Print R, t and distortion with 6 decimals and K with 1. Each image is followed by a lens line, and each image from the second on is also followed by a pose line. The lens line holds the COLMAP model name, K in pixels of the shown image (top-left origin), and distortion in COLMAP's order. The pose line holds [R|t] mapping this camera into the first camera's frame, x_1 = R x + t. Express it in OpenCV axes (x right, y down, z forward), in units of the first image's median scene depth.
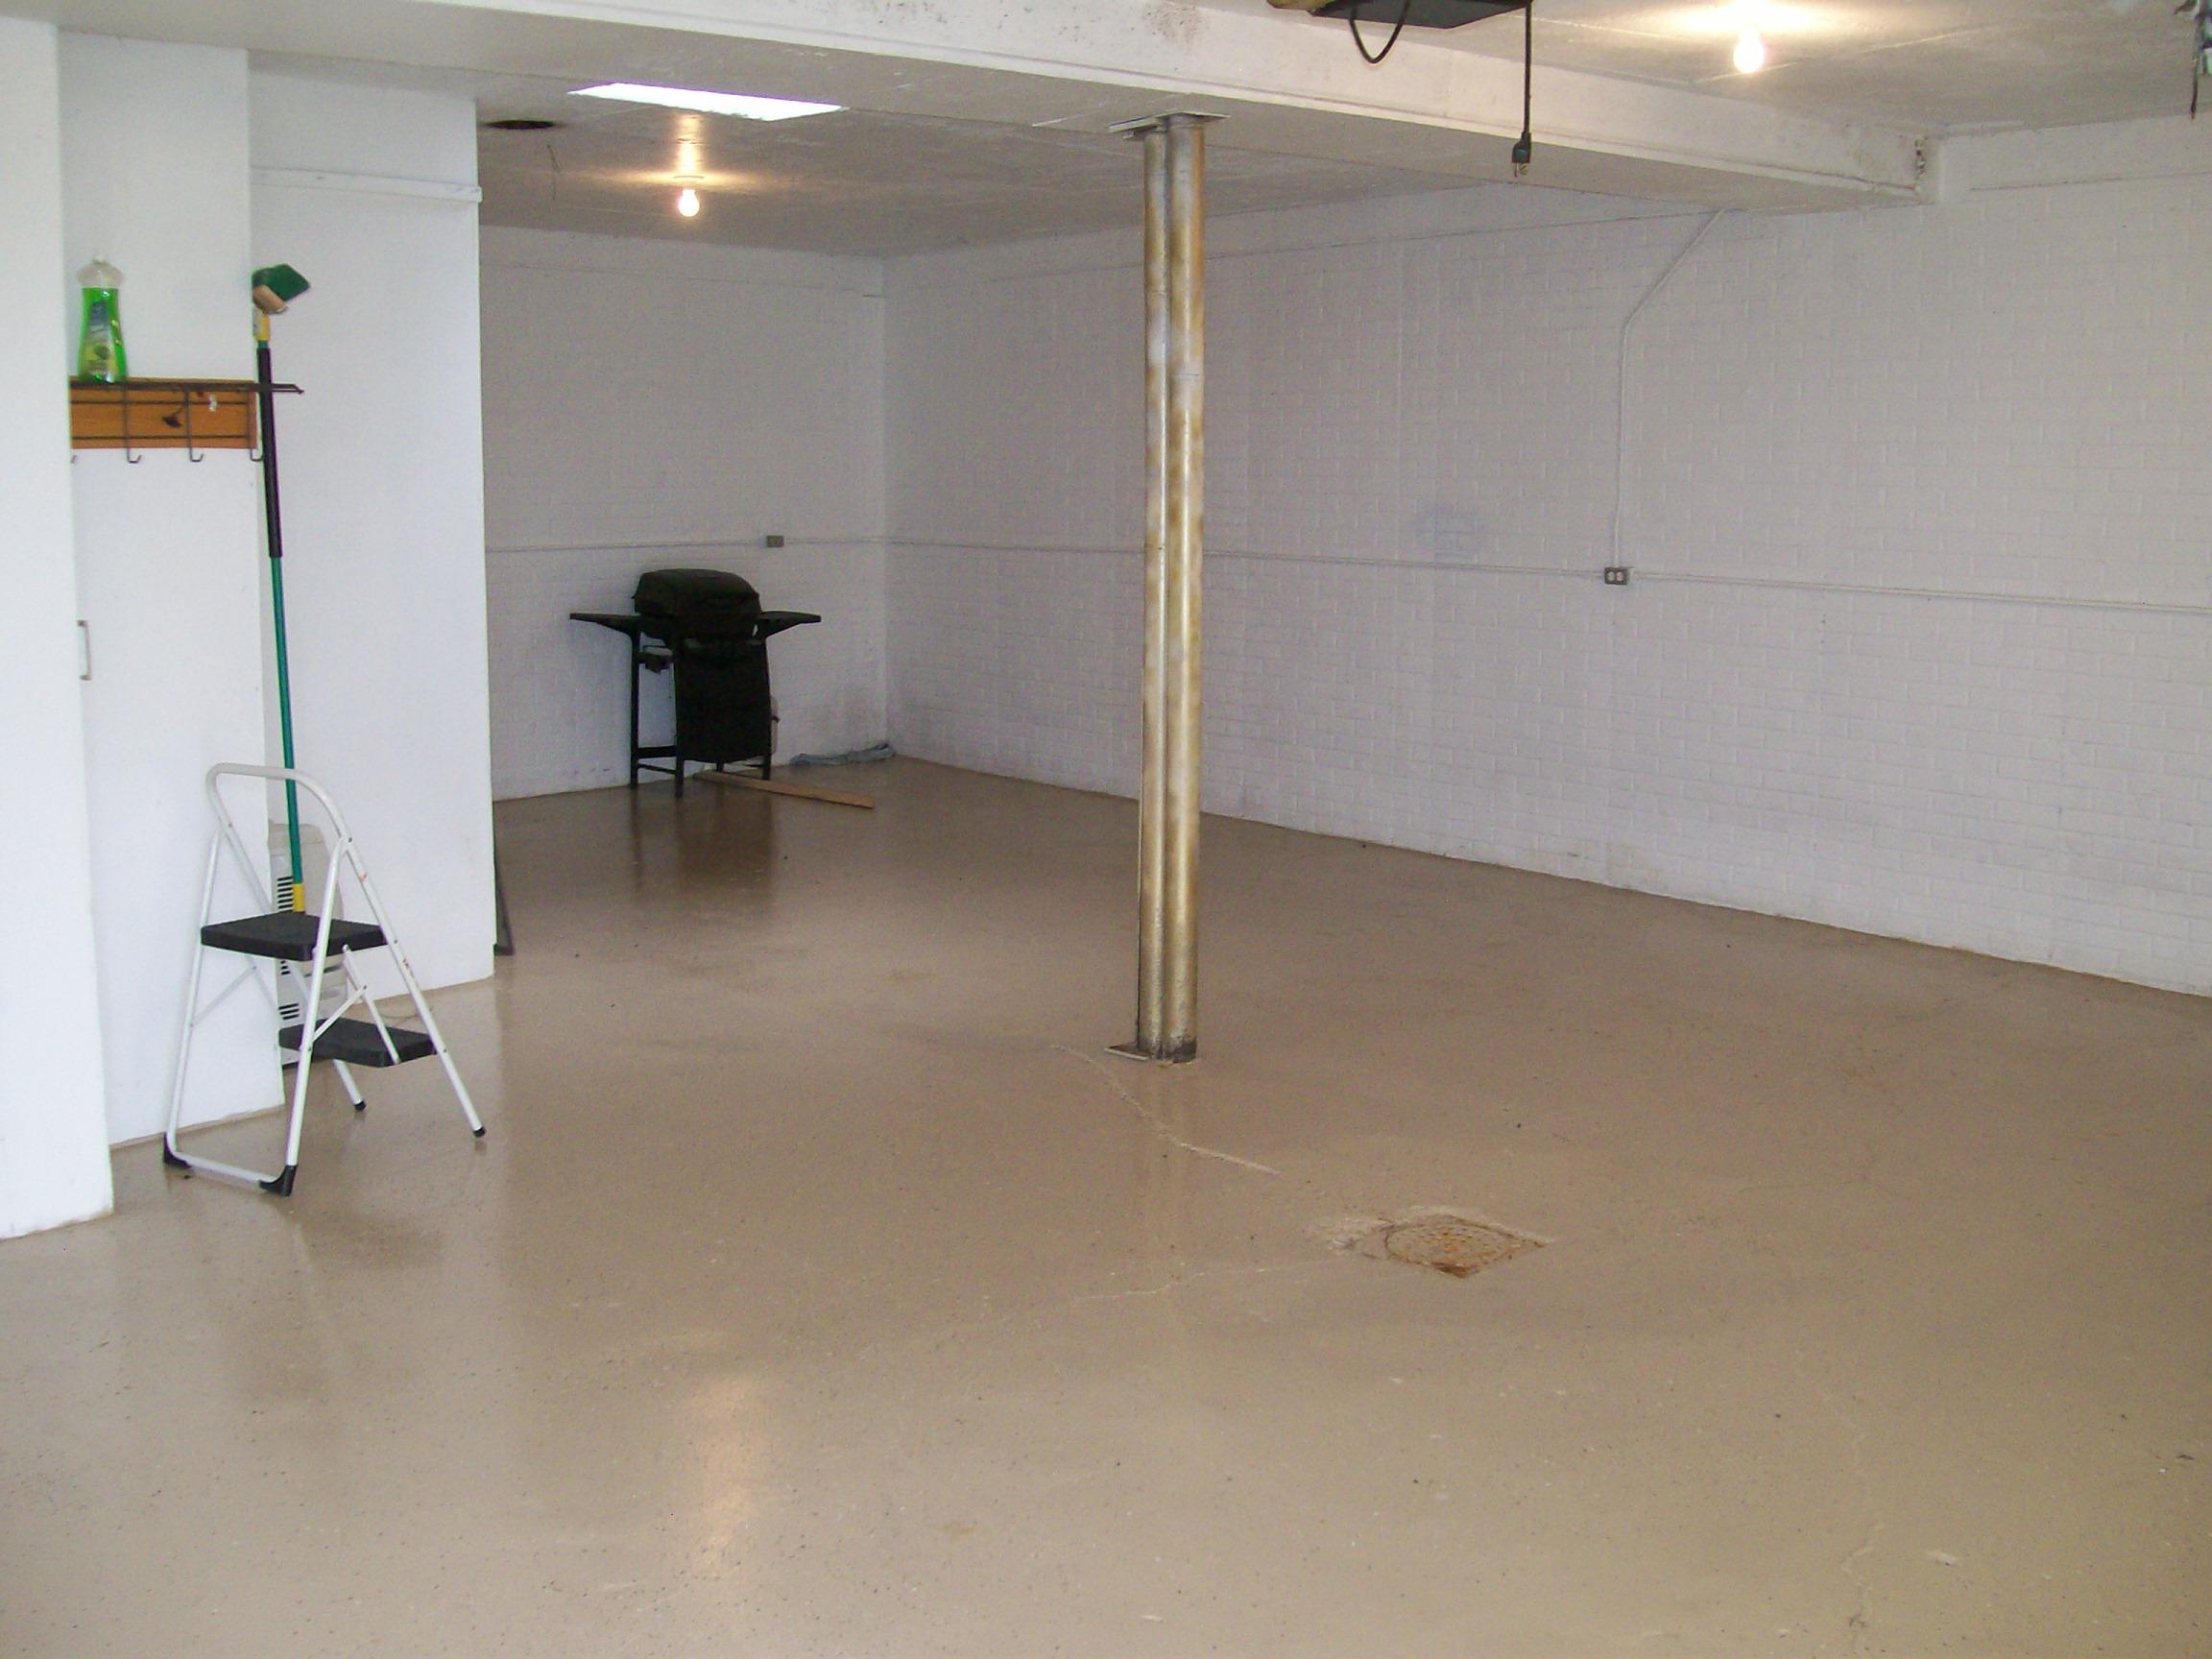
lens RADIAL K [[2429.3, 0, 1112.6], [0, 2429.3, 820.3], [0, 0, 1]] dist [-0.176034, 0.130047]
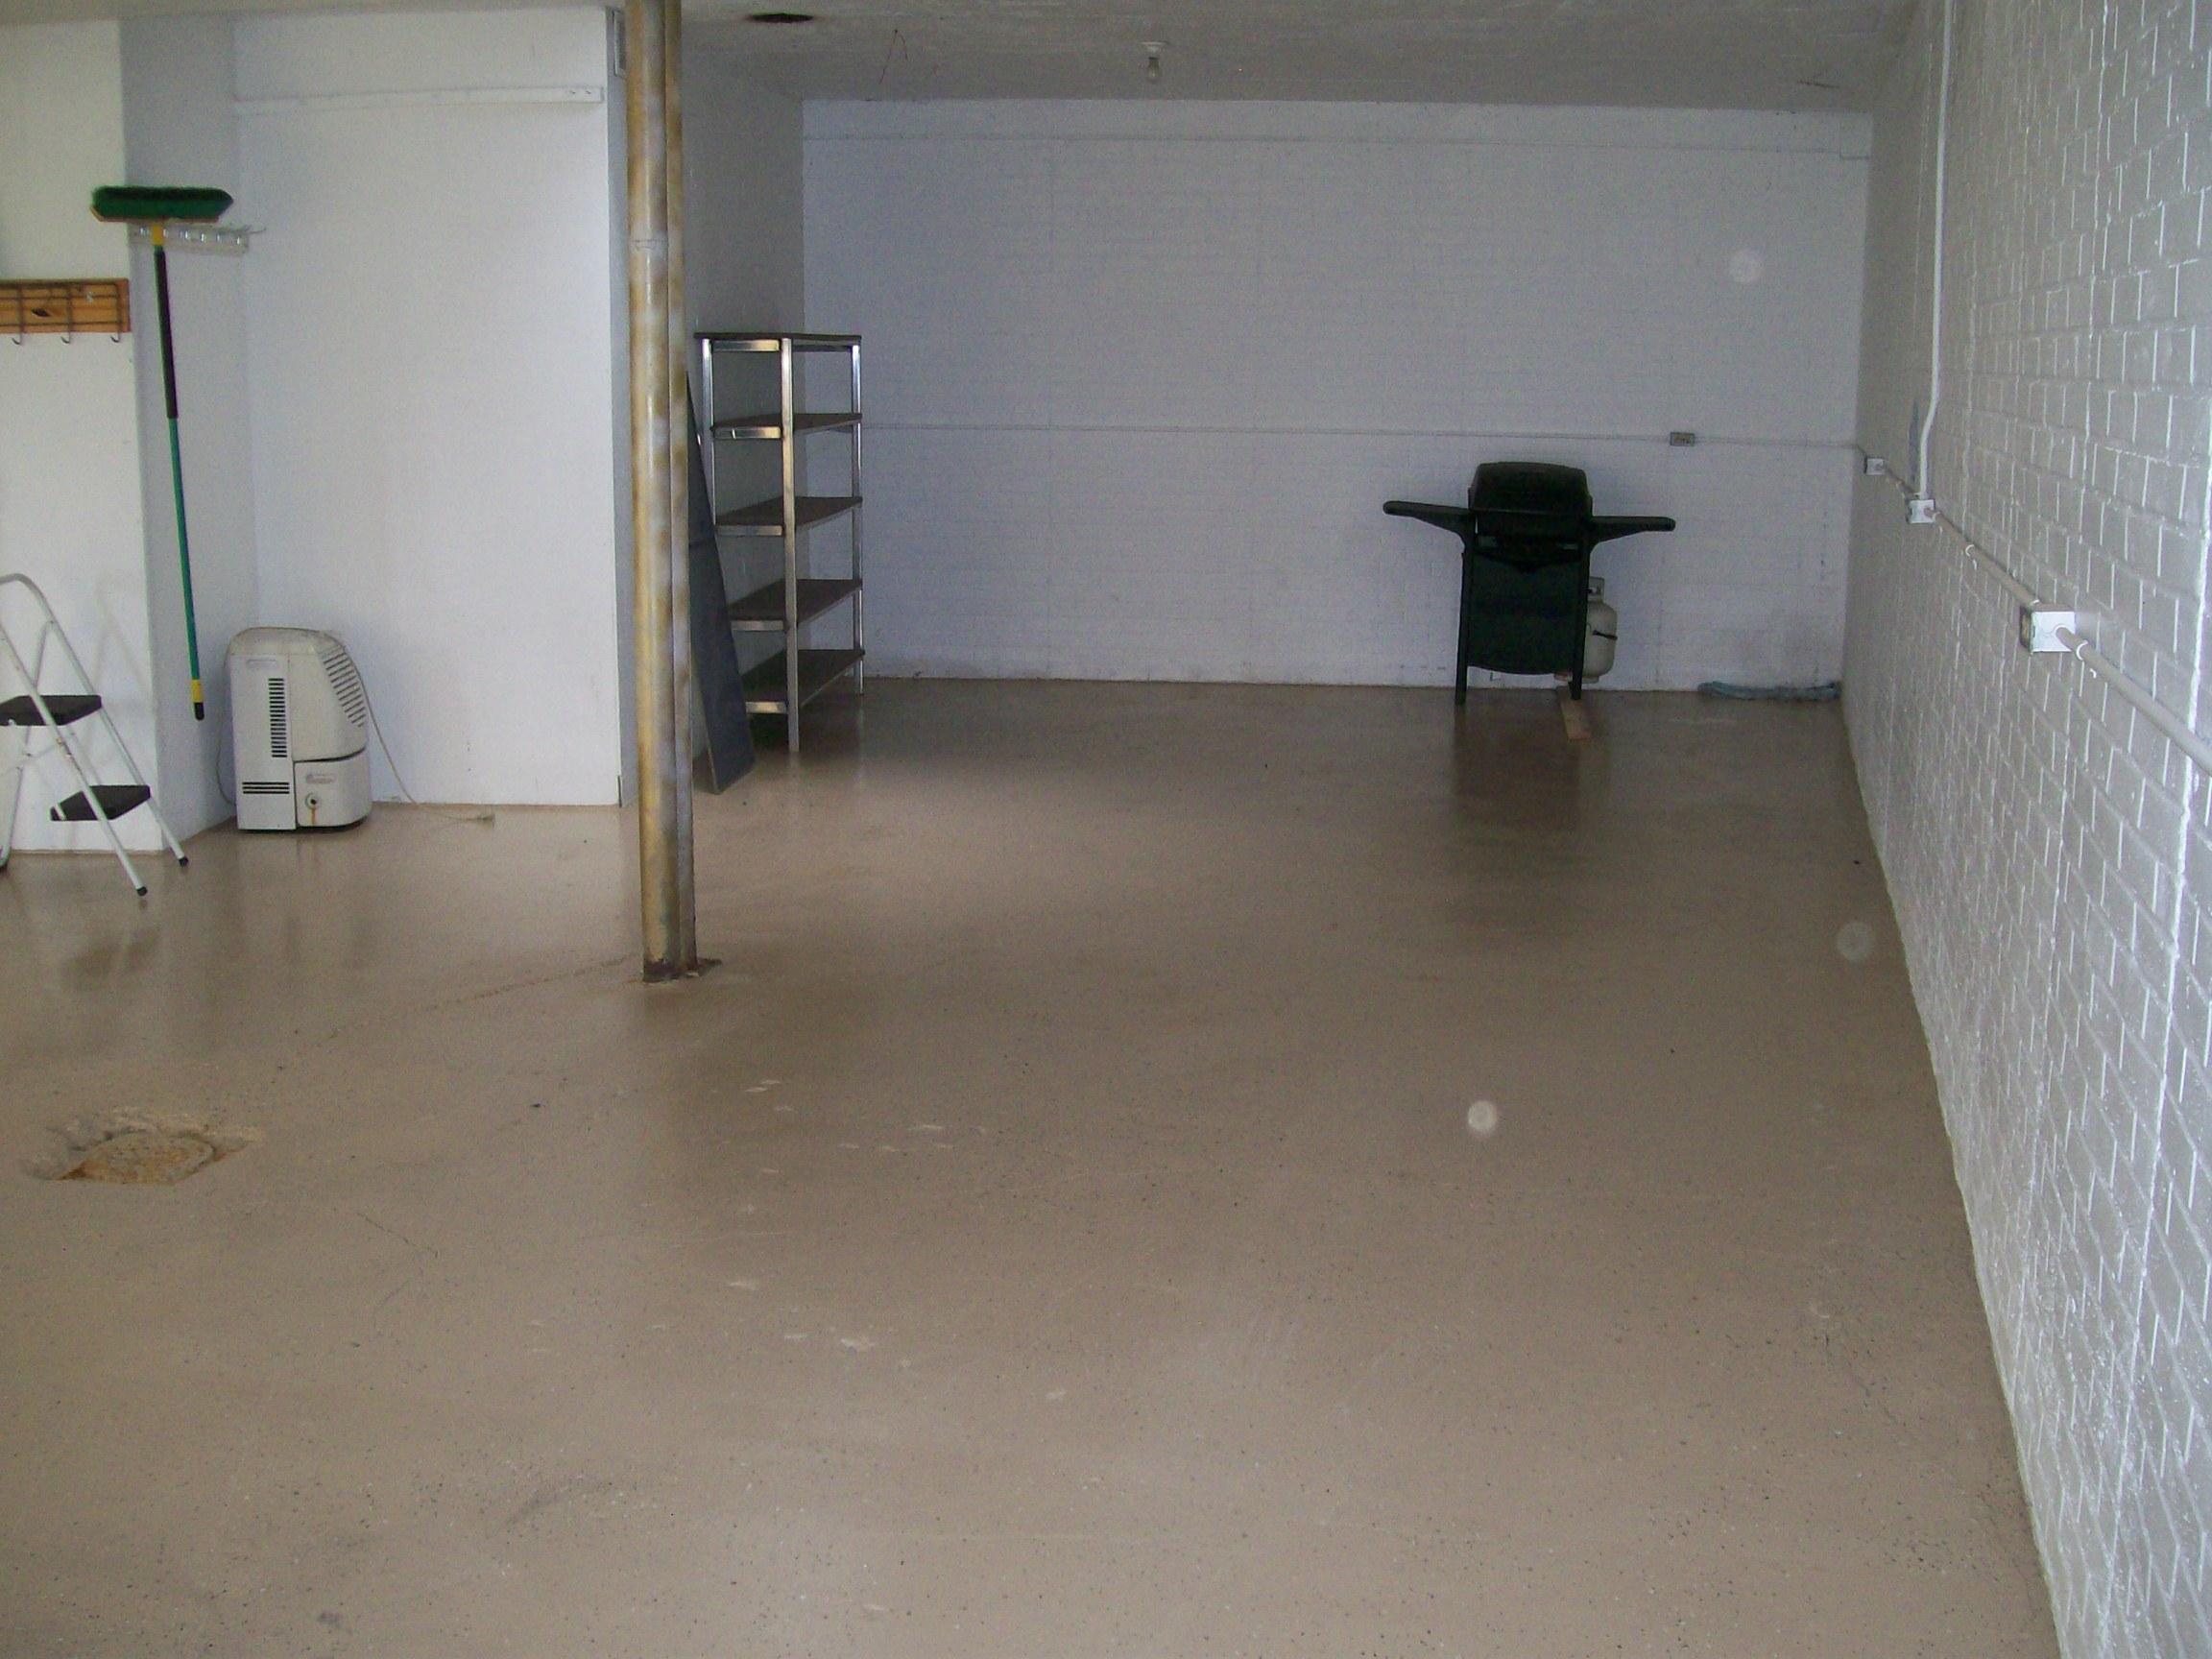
lens RADIAL K [[2429.3, 0, 1112.6], [0, 2429.3, 820.3], [0, 0, 1]] dist [-0.176034, 0.130047]
pose [[0.598727, 0.153463, -0.786114, 1.001821], [-0.120257, 0.987571, 0.101199, -0.090404], [0.791874, 0.033945, 0.609740, 0.667962]]
